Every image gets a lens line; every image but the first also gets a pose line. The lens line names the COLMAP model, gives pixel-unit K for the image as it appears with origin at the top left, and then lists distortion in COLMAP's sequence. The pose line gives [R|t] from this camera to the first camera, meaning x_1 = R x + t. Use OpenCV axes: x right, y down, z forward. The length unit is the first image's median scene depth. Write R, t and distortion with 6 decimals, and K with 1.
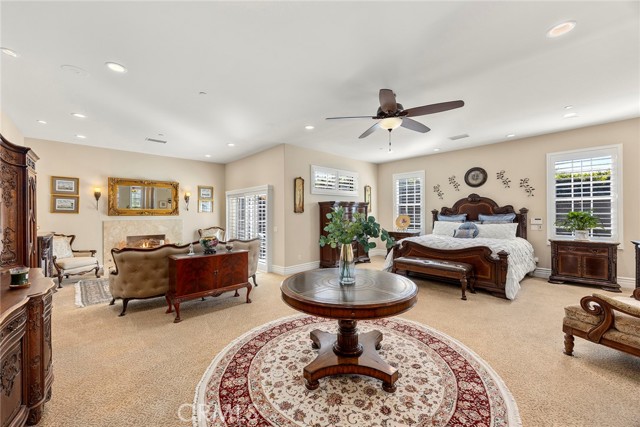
lens RADIAL K [[245.4, 0, 319.4], [0, 245.4, 213.9], [0, 0, 1]] dist [-0.005351, -0.000175]
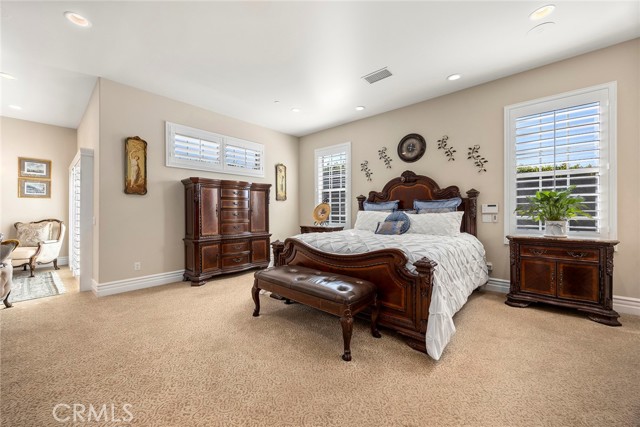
lens RADIAL K [[245.4, 0, 318.8], [0, 245.4, 211.6], [0, 0, 1]] dist [-0.005351, -0.000175]
pose [[0.995060, 0.005256, 0.099140, 0.340742], [-0.005342, 0.999986, 0.000605, 0.038618], [-0.099136, -0.001132, 0.995073, 0.363549]]
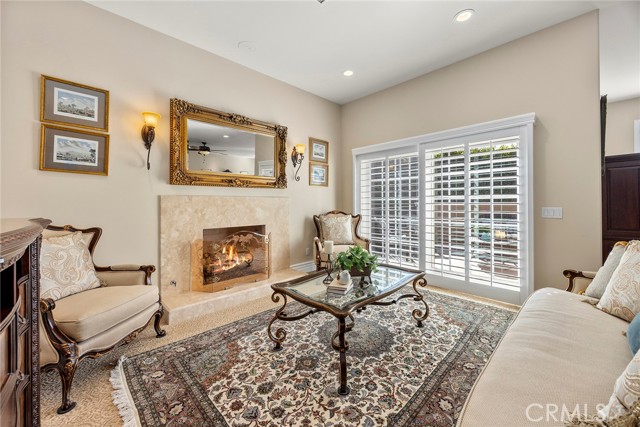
lens RADIAL K [[245.4, 0, 317.4], [0, 245.4, 201.6], [0, 0, 1]] dist [-0.005351, -0.000175]
pose [[0.999998, 0.001725, -0.000378, -0.655882], [-0.001724, 0.999998, 0.001264, 0.043445], [0.000380, -0.001264, 0.999999, 0.608370]]
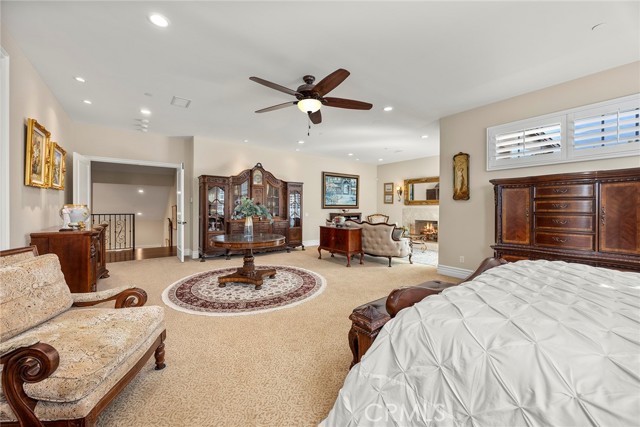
lens RADIAL K [[245.4, 0, 318.8], [0, 245.4, 208.4], [0, 0, 1]] dist [-0.005351, -0.000175]
pose [[-0.100652, 0.009381, -0.994877, 0.762232], [-0.005477, 0.999935, 0.009982, 0.016694], [0.994907, 0.006453, -0.100594, 0.689460]]
